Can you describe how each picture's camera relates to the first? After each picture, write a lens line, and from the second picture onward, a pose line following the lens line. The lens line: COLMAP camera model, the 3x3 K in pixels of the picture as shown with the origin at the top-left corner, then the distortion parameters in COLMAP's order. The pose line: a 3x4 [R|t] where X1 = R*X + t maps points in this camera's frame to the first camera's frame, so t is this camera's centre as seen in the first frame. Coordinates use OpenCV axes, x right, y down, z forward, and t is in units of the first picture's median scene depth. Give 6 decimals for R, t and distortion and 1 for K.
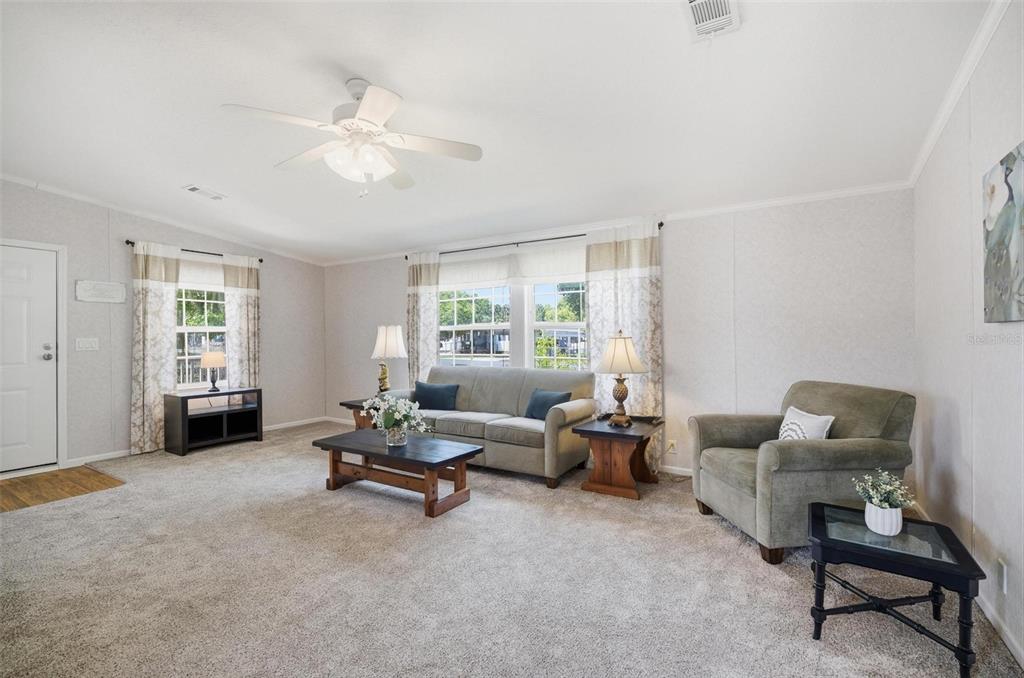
lens RADIAL K [[457.7, 0, 517.0], [0, 457.7, 337.8], [0, 0, 1]] dist [-0.009738, 0.001060]
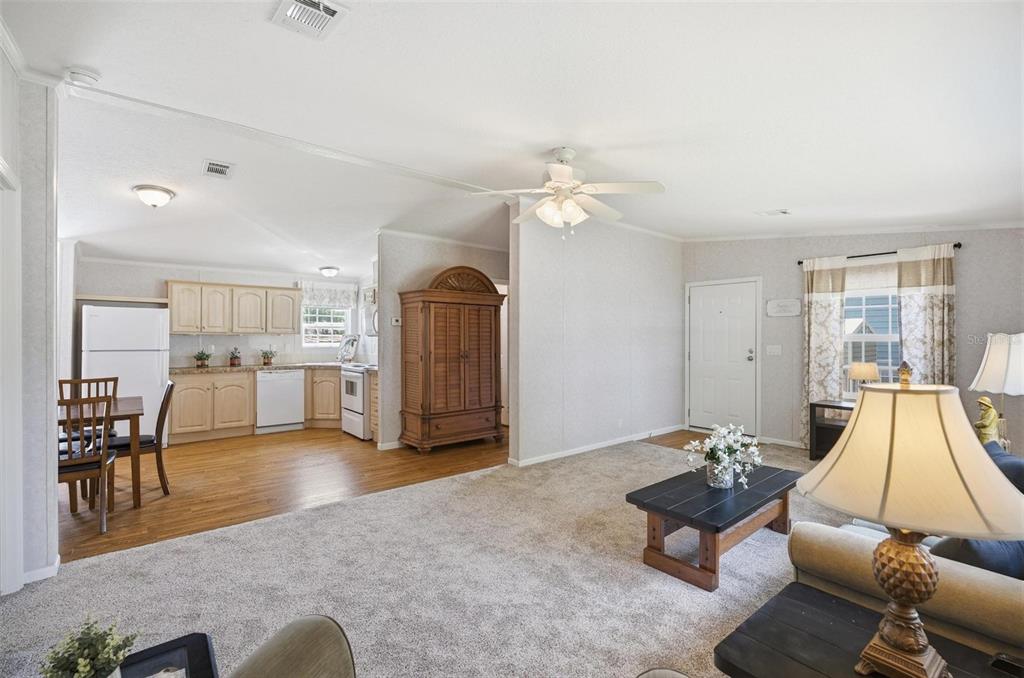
lens RADIAL K [[457.7, 0, 512.9], [0, 457.7, 338.2], [0, 0, 1]] dist [-0.009738, 0.001060]
pose [[-0.313227, 0.008039, -0.949644, 0.448180], [-0.000933, 0.999961, 0.008772, -0.027079], [0.949678, 0.003634, -0.313208, 0.639310]]
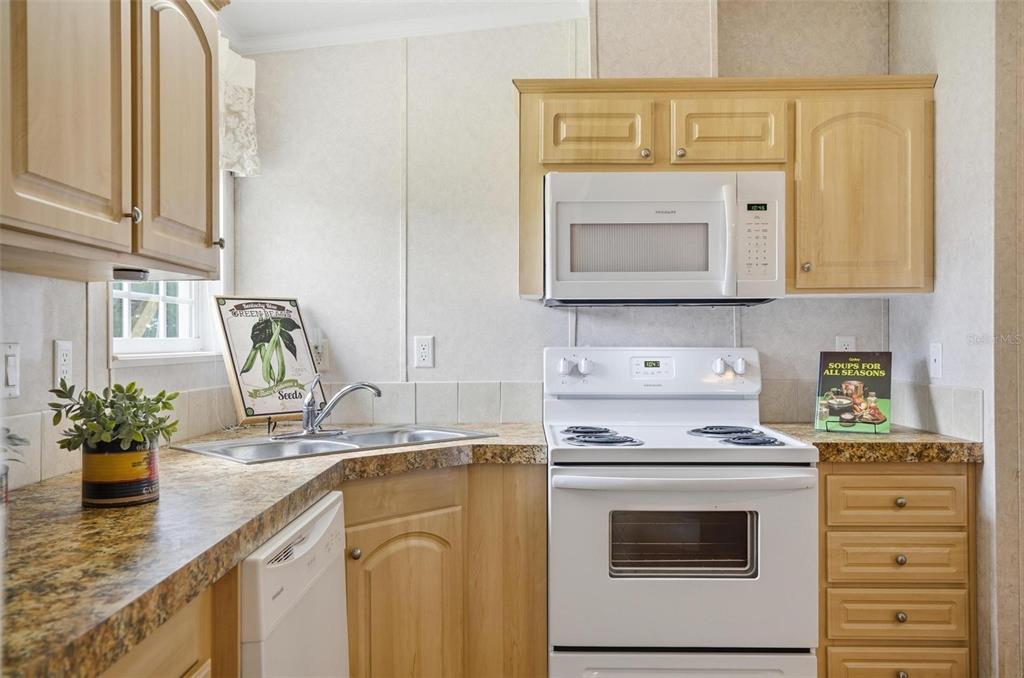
lens RADIAL K [[812.9, 0, 522.3], [0, 812.9, 334.8], [0, 0, 1]] dist [0.004636, 0.008495]
pose [[0.529368, 0.001385, -0.848391, -0.246620], [-0.001857, 0.999998, 0.000474, 0.000265], [0.848390, 0.001325, 0.529370, -0.498109]]
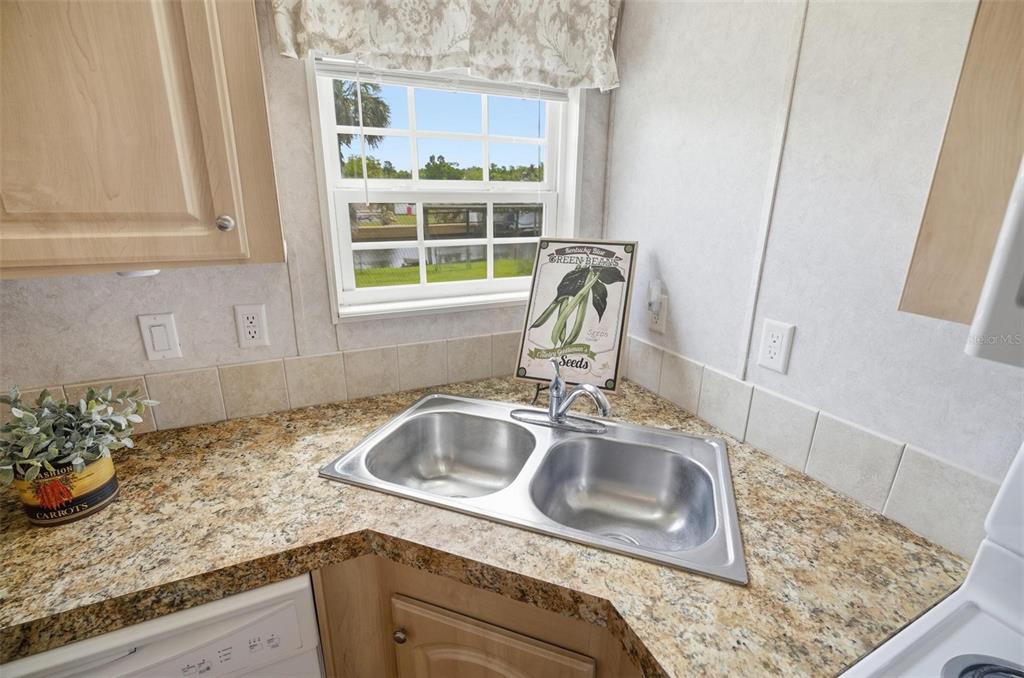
lens RADIAL K [[457.7, 0, 517.9], [0, 457.7, 335.0], [0, 0, 1]] dist [-0.009738, 0.001060]
pose [[-0.534840, 0.247852, -0.807784, -0.563916], [-0.008743, 0.954336, 0.298608, -0.054274], [0.844908, 0.166770, -0.508250, -0.233271]]
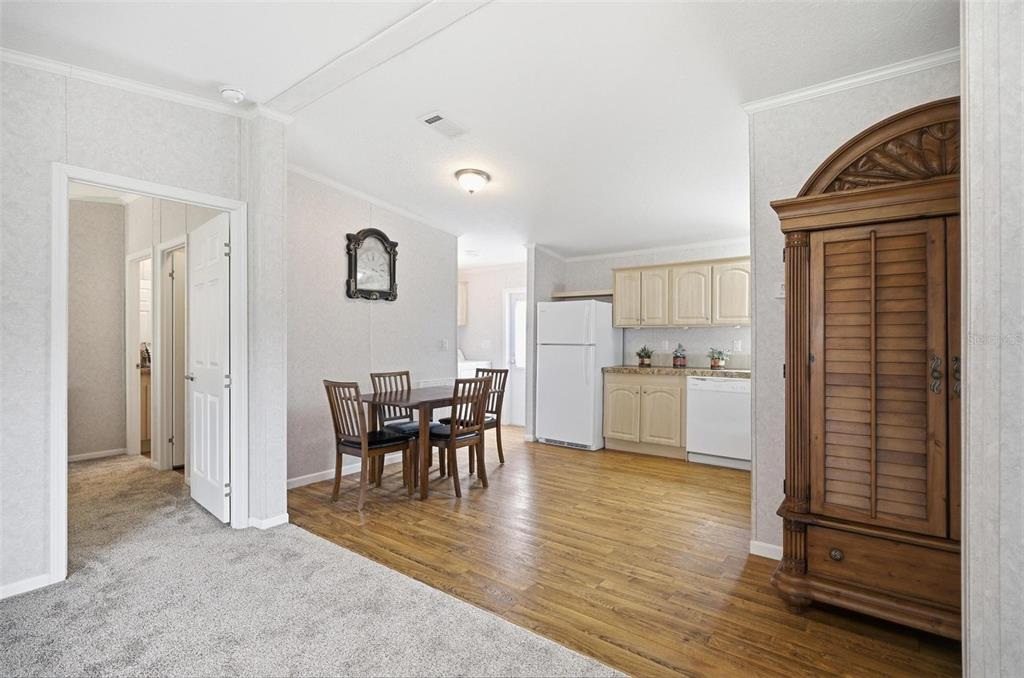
lens RADIAL K [[481.6, 0, 510.1], [0, 481.6, 335.5], [0, 0, 1]] dist [-0.008584, 0.001485]
pose [[-0.995084, 0.009589, 0.098567, -0.264306], [0.009090, 0.999944, -0.005510, -0.004825], [-0.098614, -0.004587, -0.995115, 0.591385]]
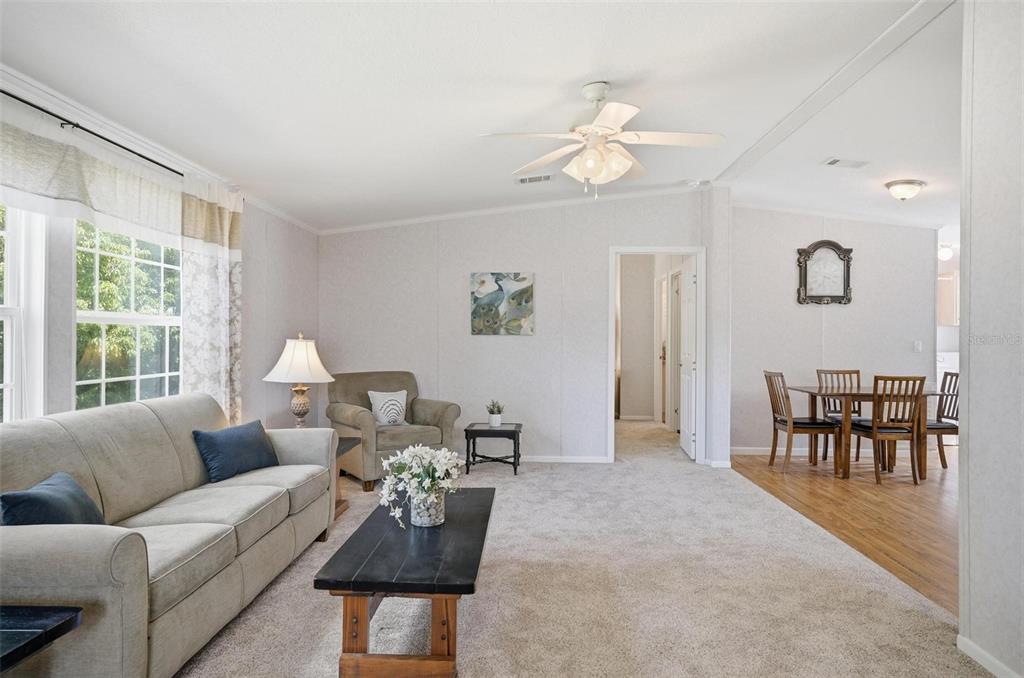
lens RADIAL K [[594.9, 0, 513.7], [0, 594.9, 336.2], [0, 0, 1]] dist [0.011395, -0.004200]
pose [[-0.496929, 0.005438, 0.867774, -0.695551], [-0.002065, 0.999970, -0.007449, -0.001773], [-0.867788, -0.005493, -0.496903, 0.911702]]
